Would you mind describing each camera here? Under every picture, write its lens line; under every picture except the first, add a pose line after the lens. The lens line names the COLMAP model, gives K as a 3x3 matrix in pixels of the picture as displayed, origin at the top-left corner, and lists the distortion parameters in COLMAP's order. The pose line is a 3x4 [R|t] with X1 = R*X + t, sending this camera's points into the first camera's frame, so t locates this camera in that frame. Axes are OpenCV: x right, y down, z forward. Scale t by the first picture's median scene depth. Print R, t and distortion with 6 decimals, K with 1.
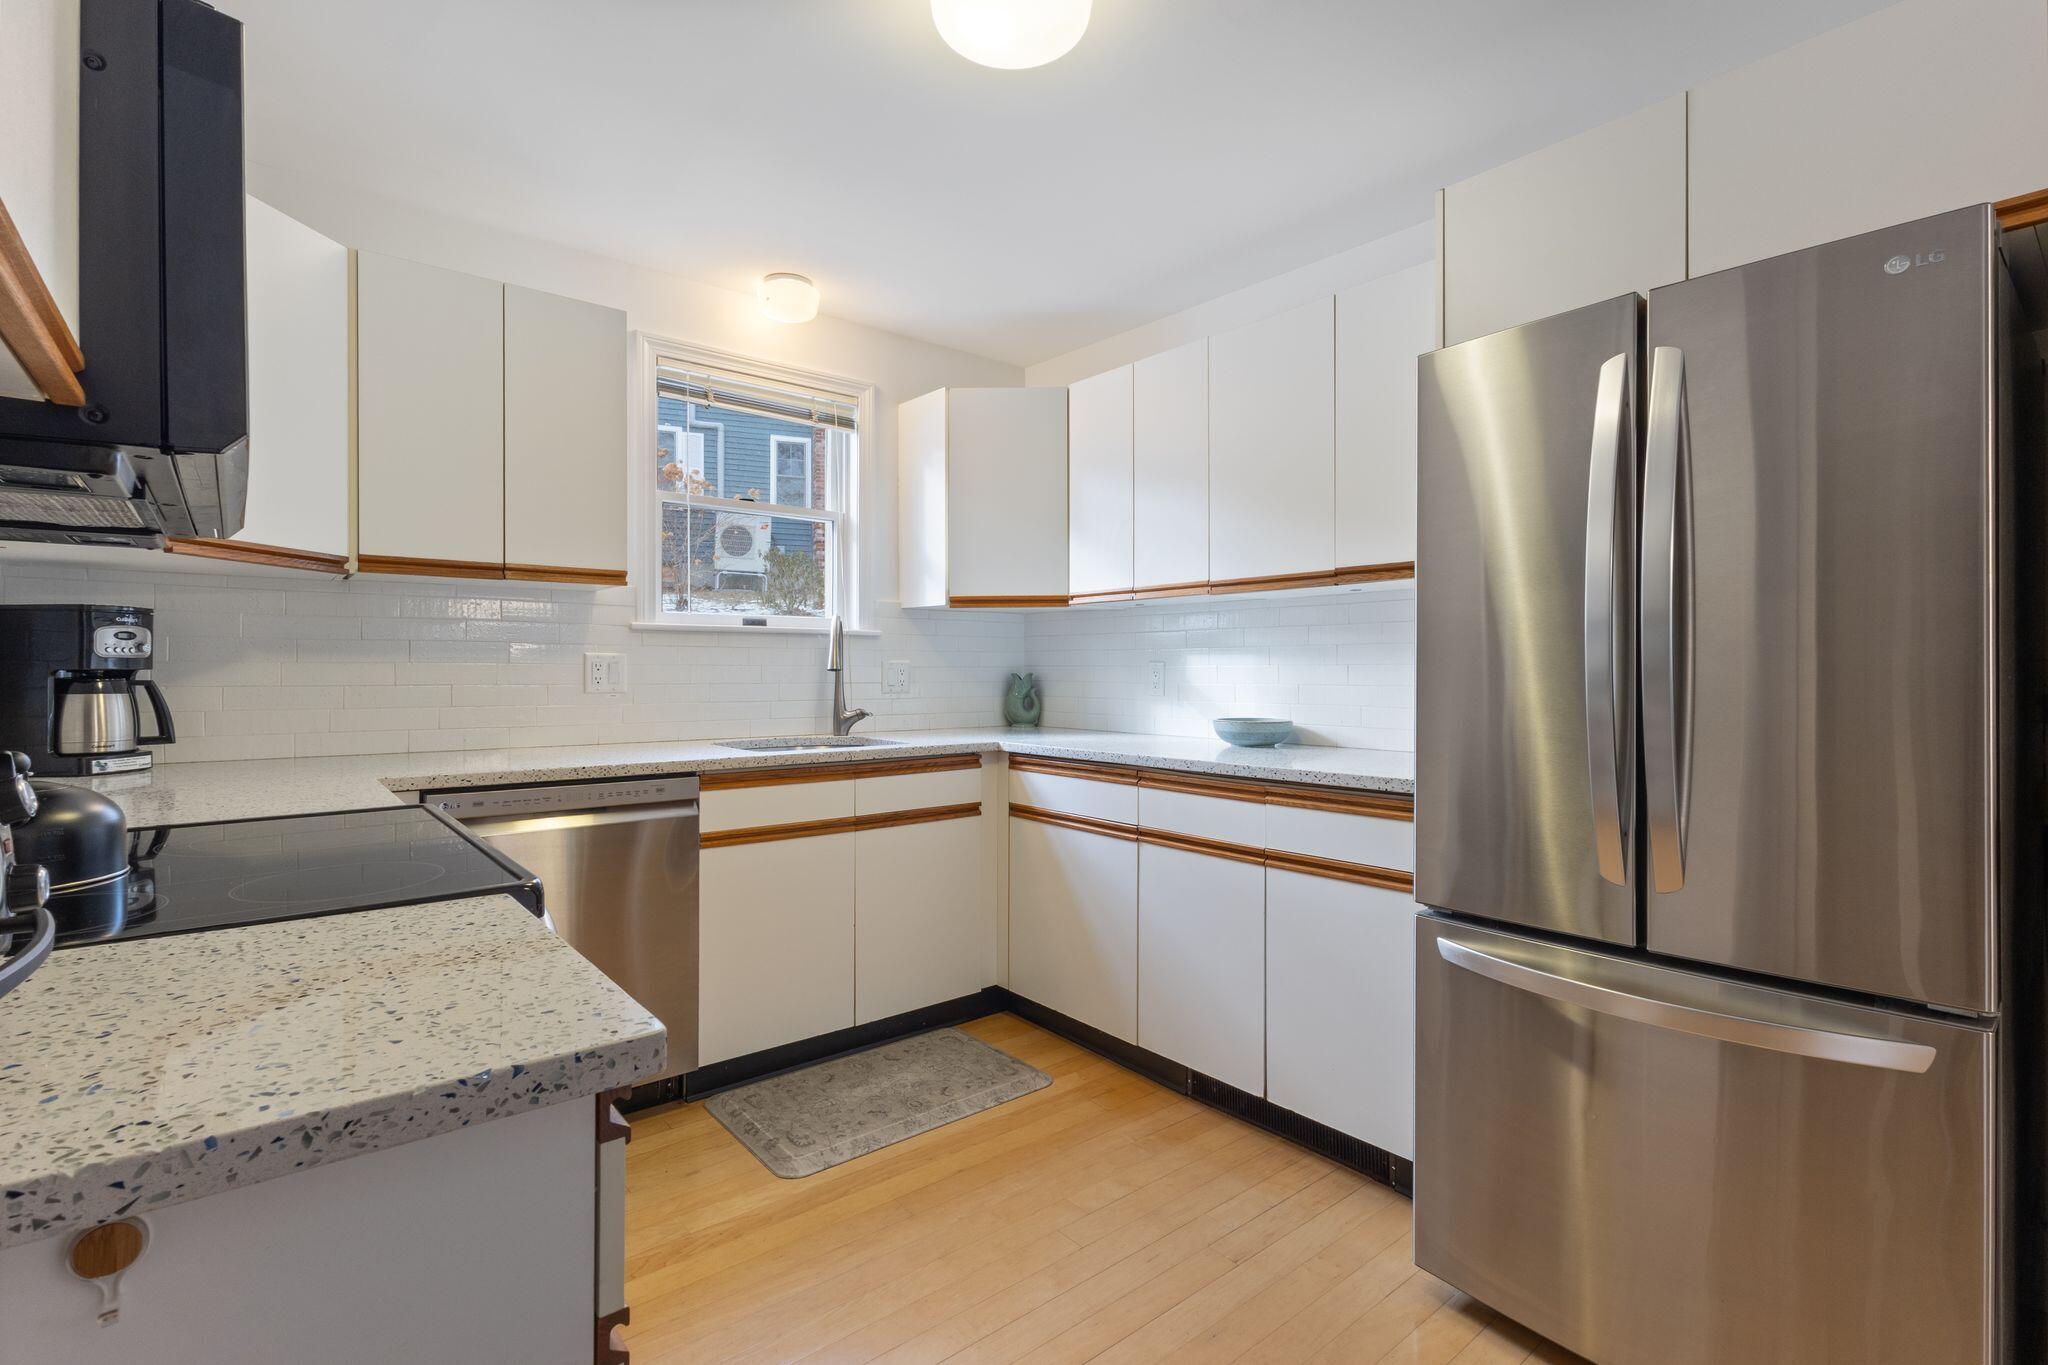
lens RADIAL K [[940.0, 0, 1023.2], [0, 940.0, 676.1], [0, 0, 1]] dist [0.000559, 0.000838]
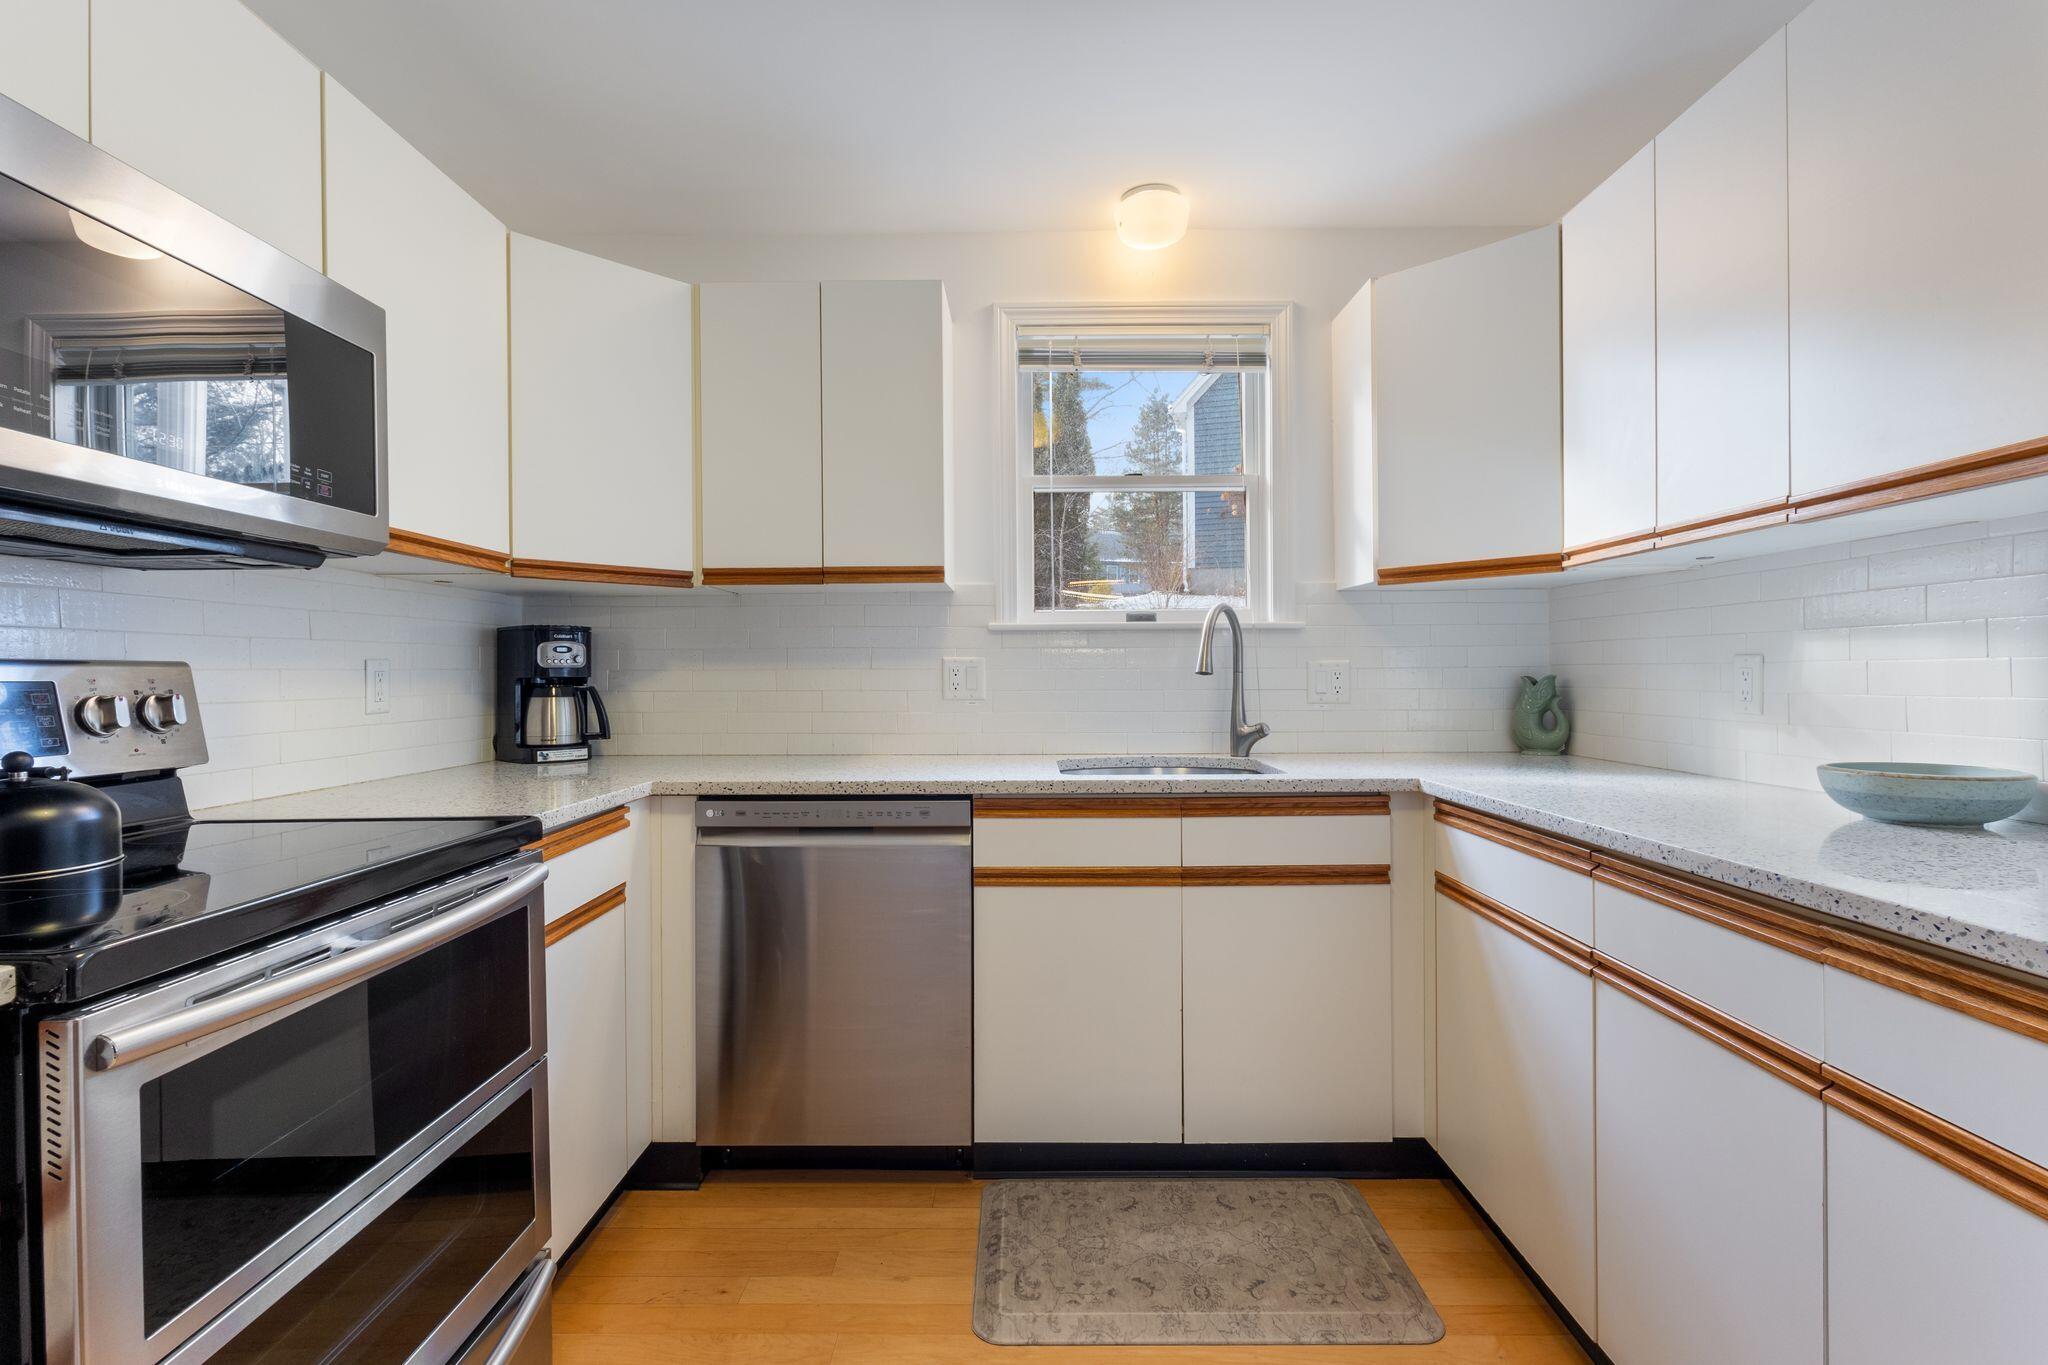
lens RADIAL K [[940.0, 0, 1023.6], [0, 940.0, 680.2], [0, 0, 1]] dist [0.000559, 0.000838]
pose [[0.767651, -0.001927, -0.640866, 0.254513], [0.002896, 0.999996, 0.000461, -0.002041], [0.640862, -0.002209, 0.767653, 0.410336]]
